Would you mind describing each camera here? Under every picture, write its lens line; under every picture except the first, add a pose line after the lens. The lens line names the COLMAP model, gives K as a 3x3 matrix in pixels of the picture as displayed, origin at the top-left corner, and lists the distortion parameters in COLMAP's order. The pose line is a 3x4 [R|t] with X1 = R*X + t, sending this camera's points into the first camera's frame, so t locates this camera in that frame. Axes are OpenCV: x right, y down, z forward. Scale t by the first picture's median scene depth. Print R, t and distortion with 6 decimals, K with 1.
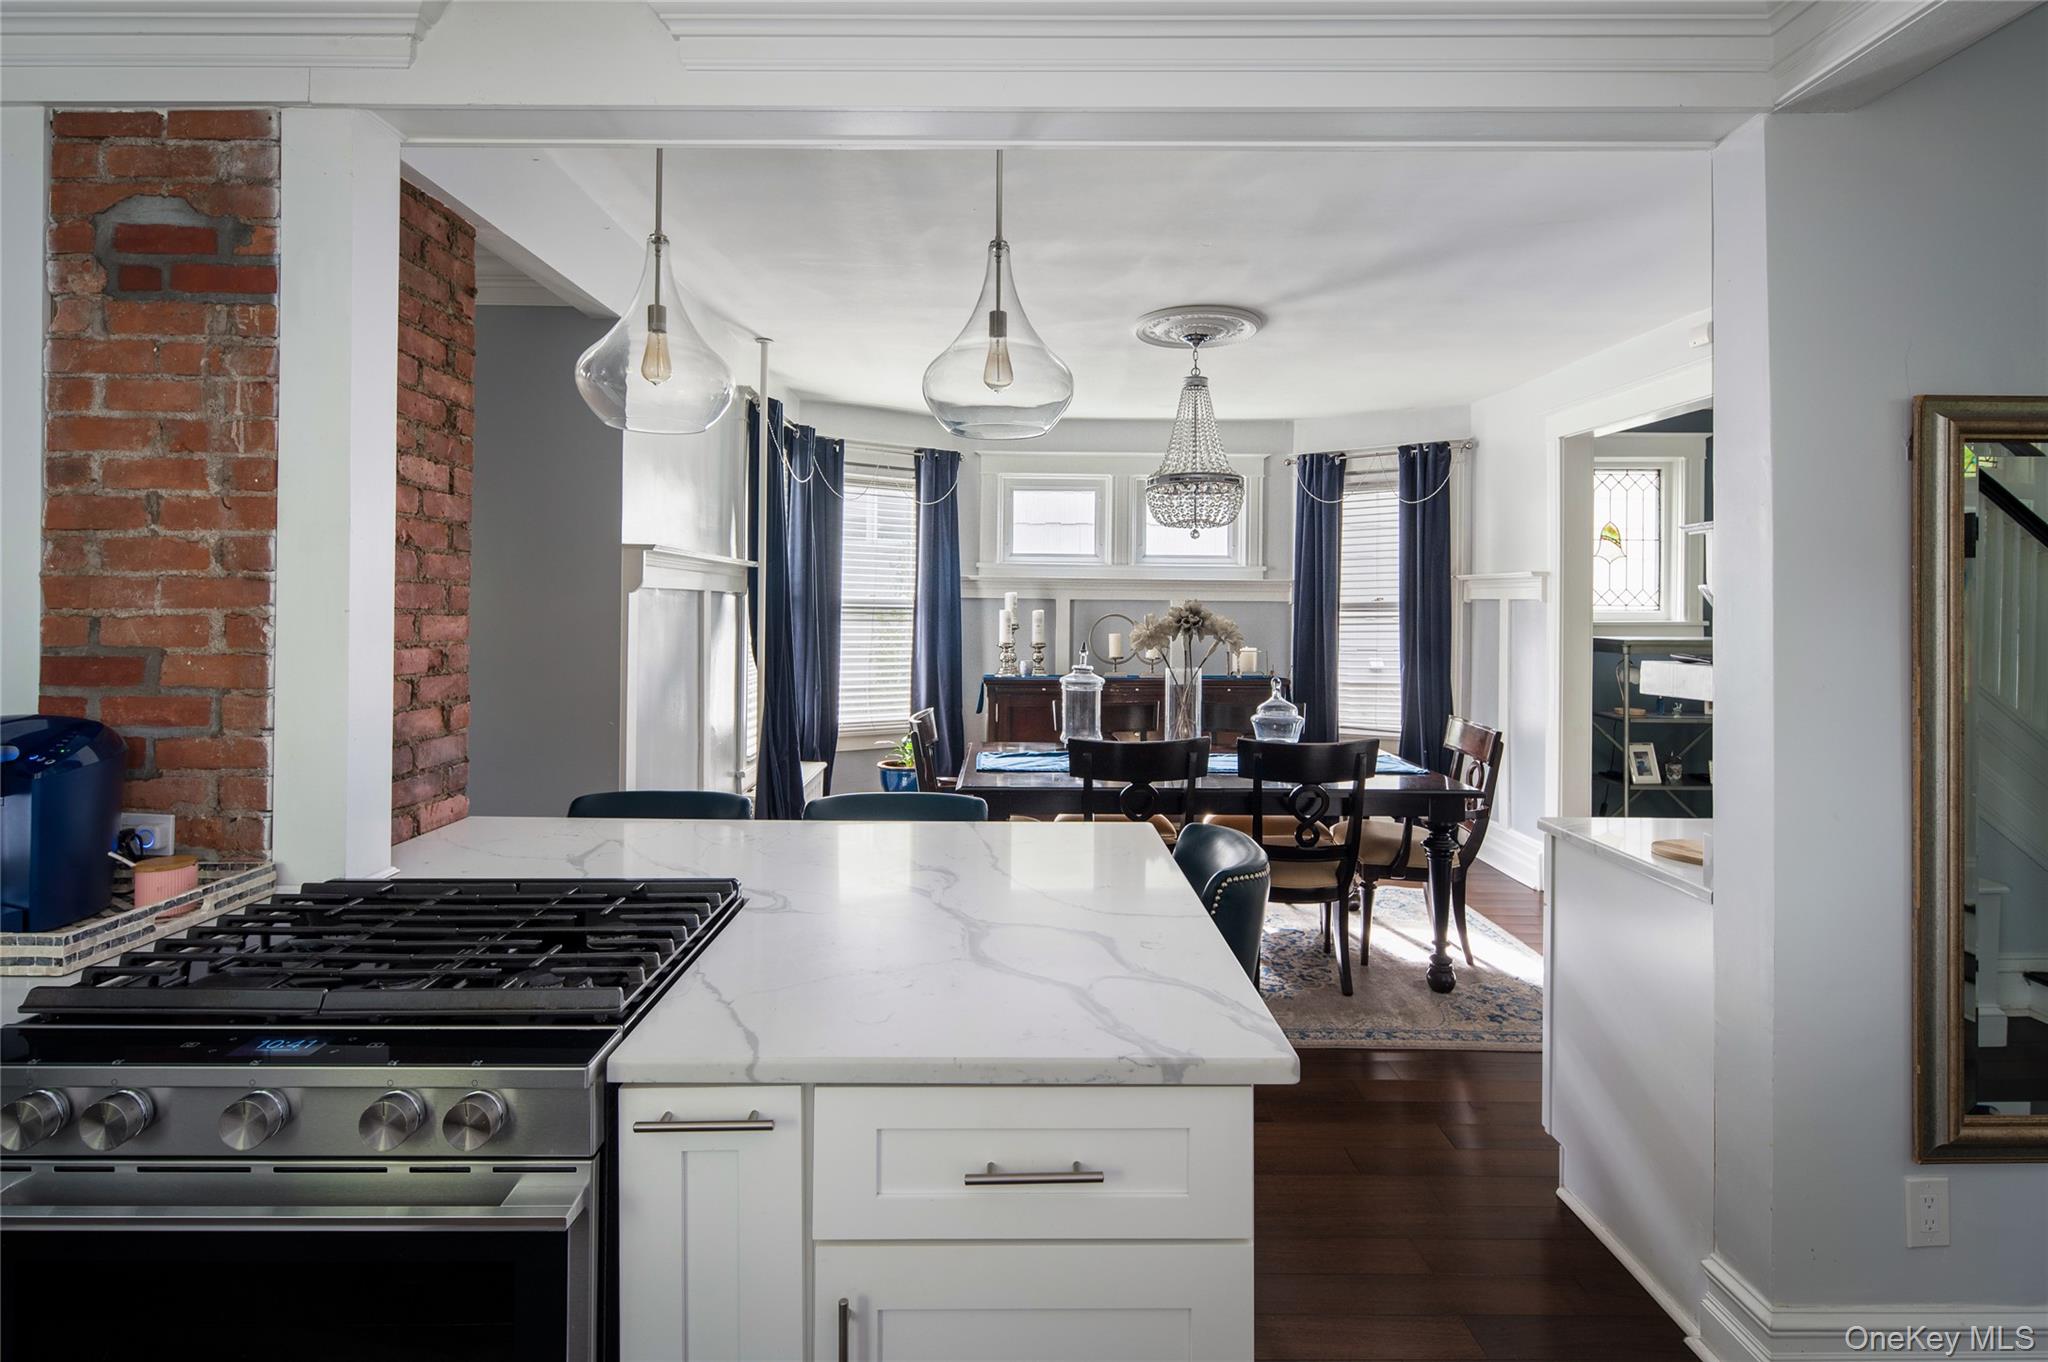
lens RADIAL K [[1001.3, 0, 1021.1], [0, 1001.3, 588.3], [0, 0, 1]] dist [0.004403, -0.003687]
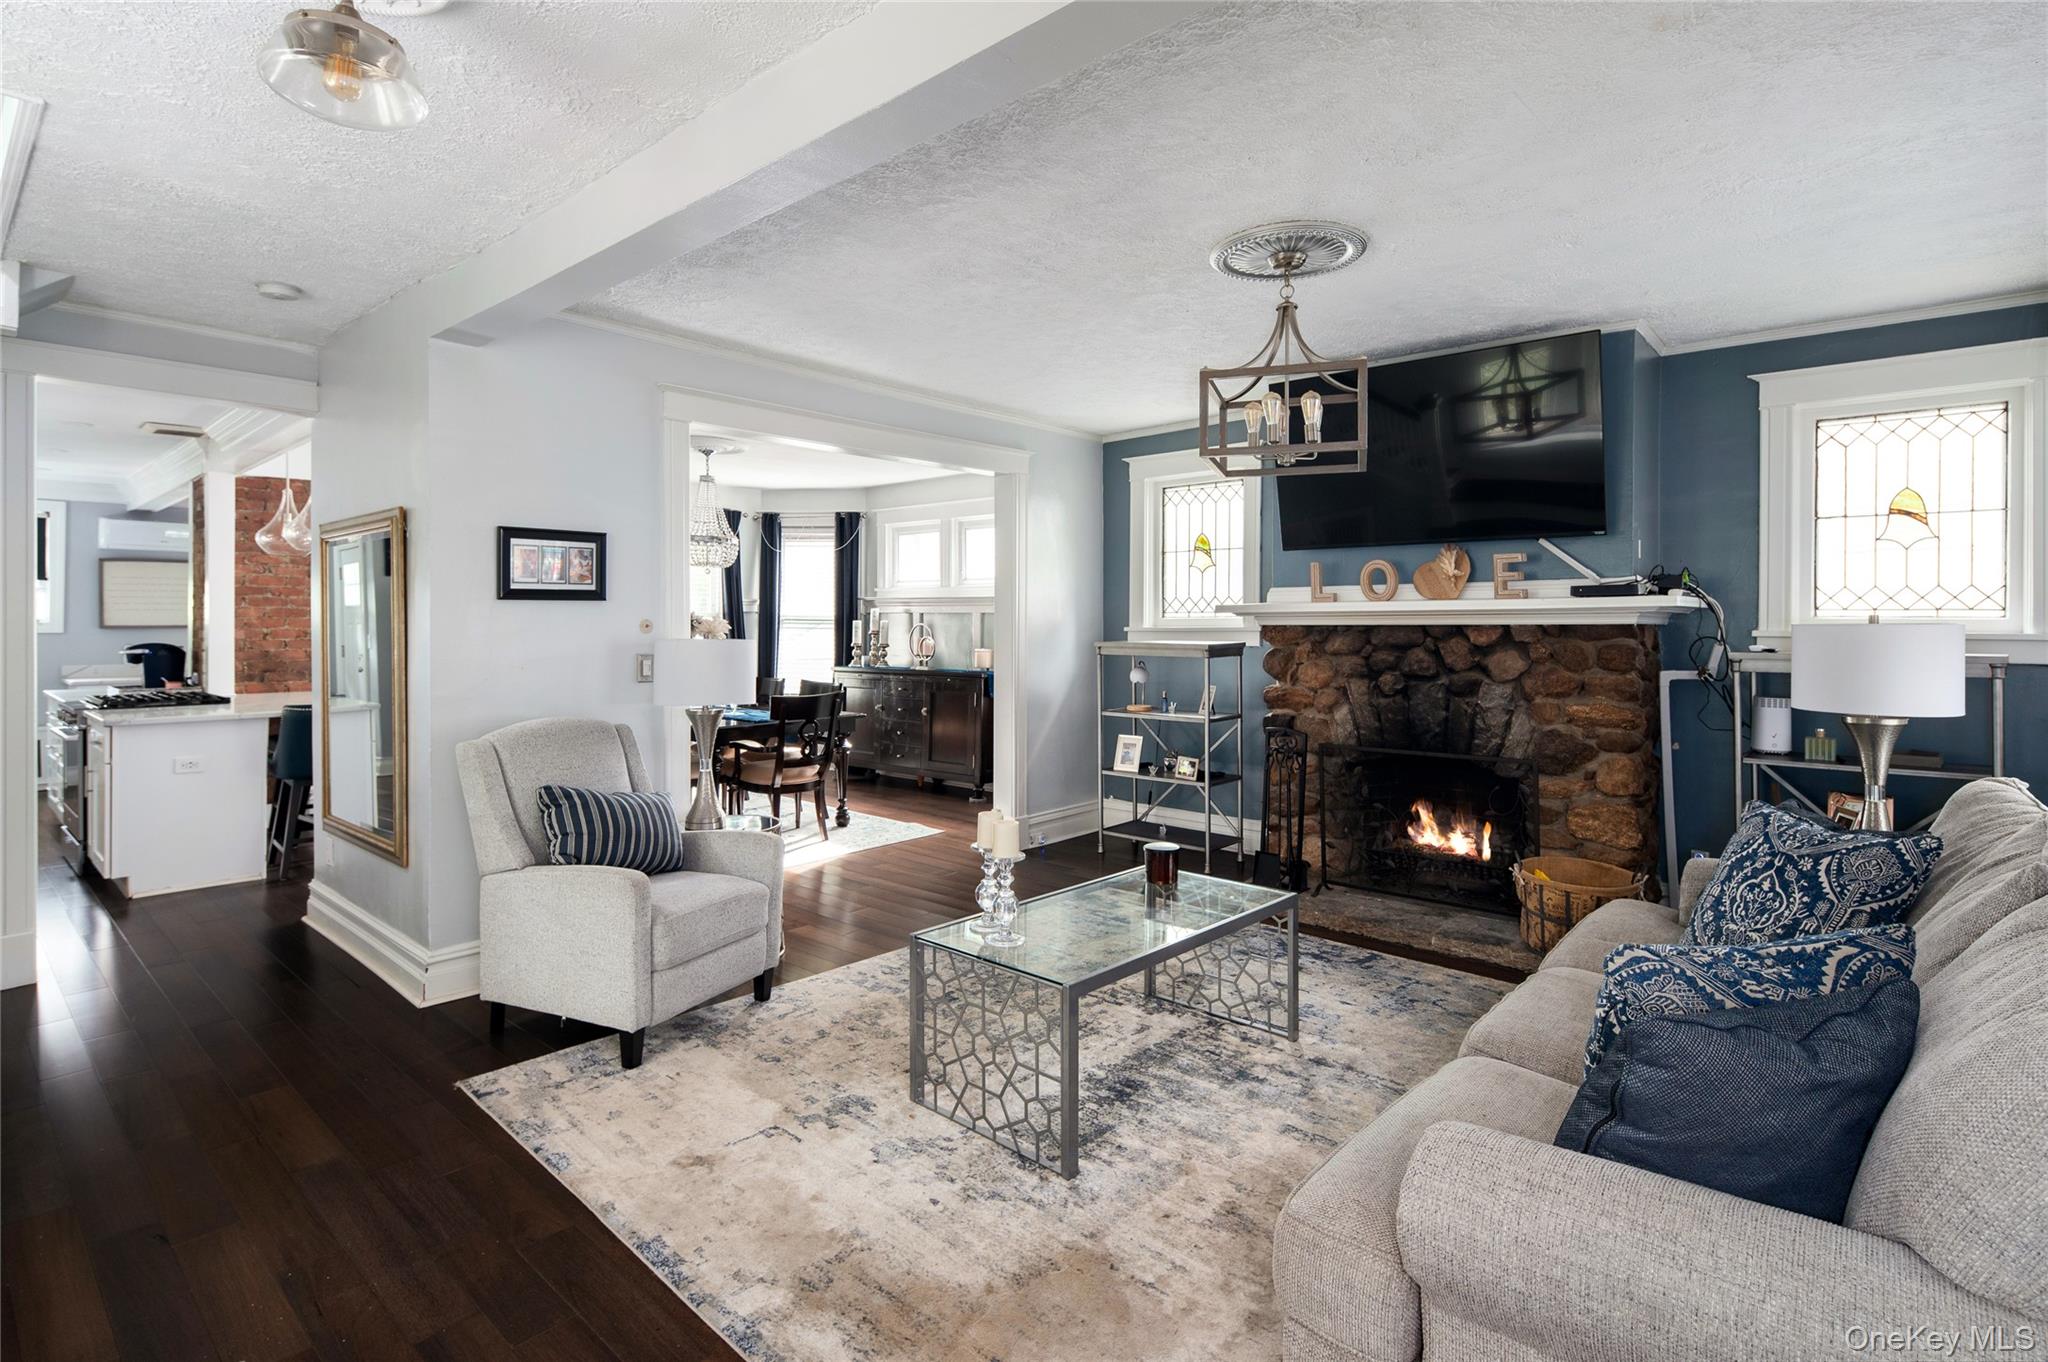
lens RADIAL K [[1001.3, 0, 1035.1], [0, 1001.3, 623.0], [0, 0, 1]] dist [0.004403, -0.003687]
pose [[0.743253, -0.005006, -0.668992, 2.163743], [0.014212, 0.999864, 0.008308, 0.031898], [0.668859, -0.015682, 0.743224, 0.183406]]
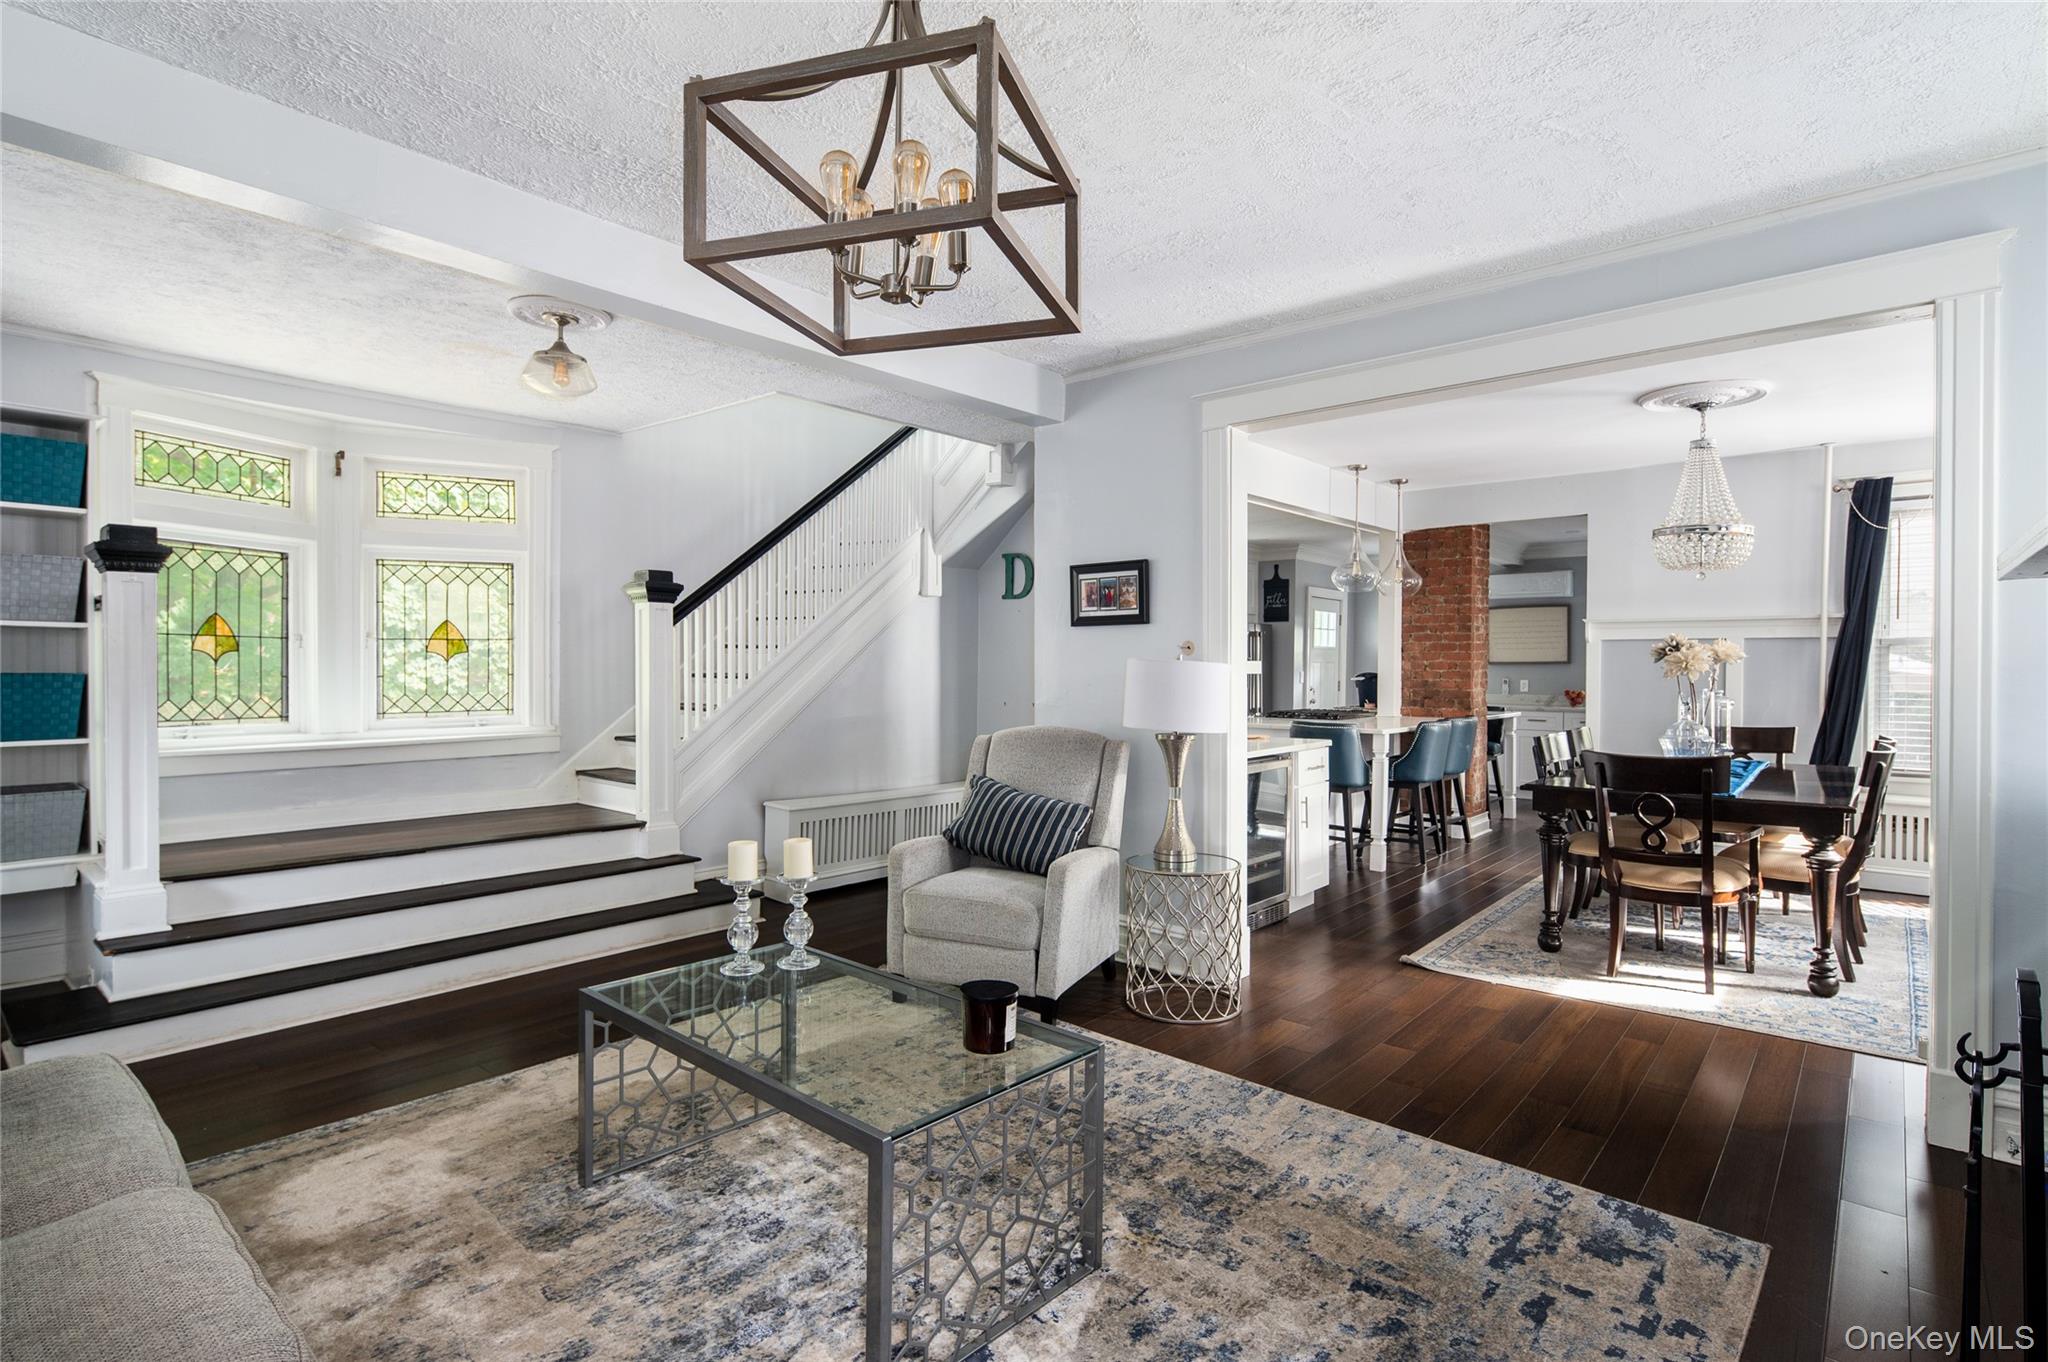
lens RADIAL K [[1001.3, 0, 1028.1], [0, 1001.3, 677.8], [0, 0, 1]] dist [0.004403, -0.003687]
pose [[-0.658885, 0.000117, -0.752244, 2.014783], [0.004354, 0.999984, -0.003659, 0.082637], [0.752231, -0.005686, -0.658875, 1.527839]]
